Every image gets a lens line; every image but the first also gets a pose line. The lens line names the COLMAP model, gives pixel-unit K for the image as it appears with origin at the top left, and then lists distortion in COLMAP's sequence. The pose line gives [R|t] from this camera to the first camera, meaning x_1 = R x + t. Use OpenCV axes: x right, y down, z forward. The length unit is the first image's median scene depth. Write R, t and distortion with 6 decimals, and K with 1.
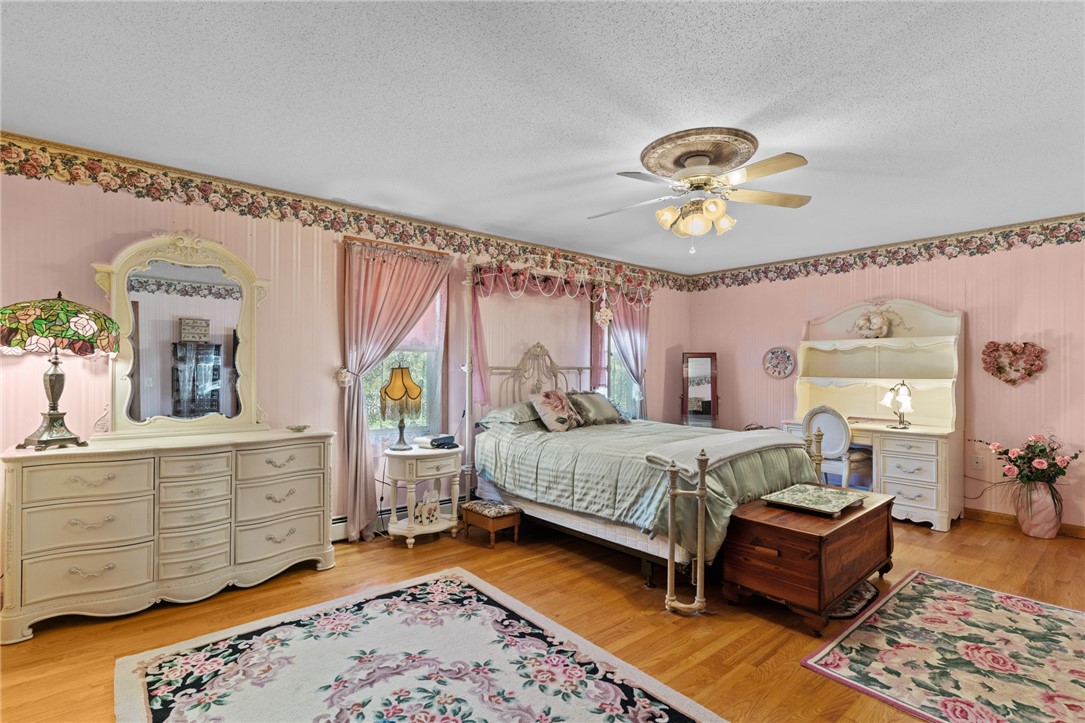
lens RADIAL K [[520.9, 0, 543.1], [0, 520.9, 361.7], [0, 0, 1]] dist [0.003107, 0.002608]
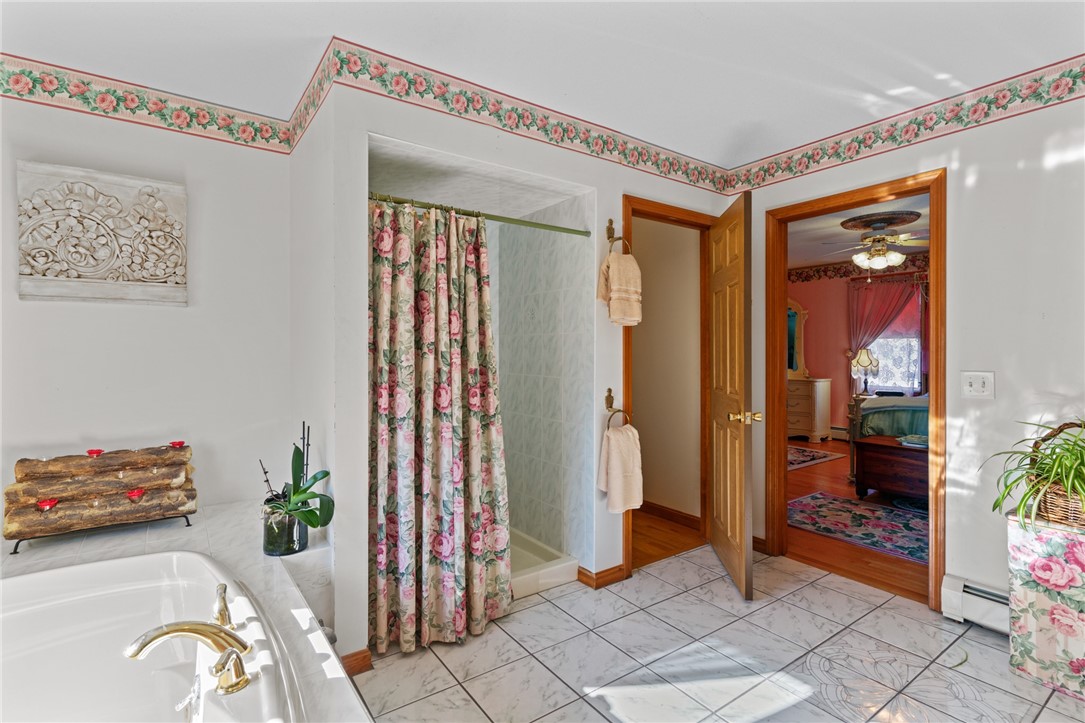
lens RADIAL K [[520.9, 0, 544.0], [0, 520.9, 356.1], [0, 0, 1]] dist [0.003107, 0.002608]
pose [[-0.095401, 0.000397, -0.995439, 2.497323], [0.000767, 1.000000, 0.000326, 0.052575], [0.995439, -0.000732, -0.095402, 0.131394]]
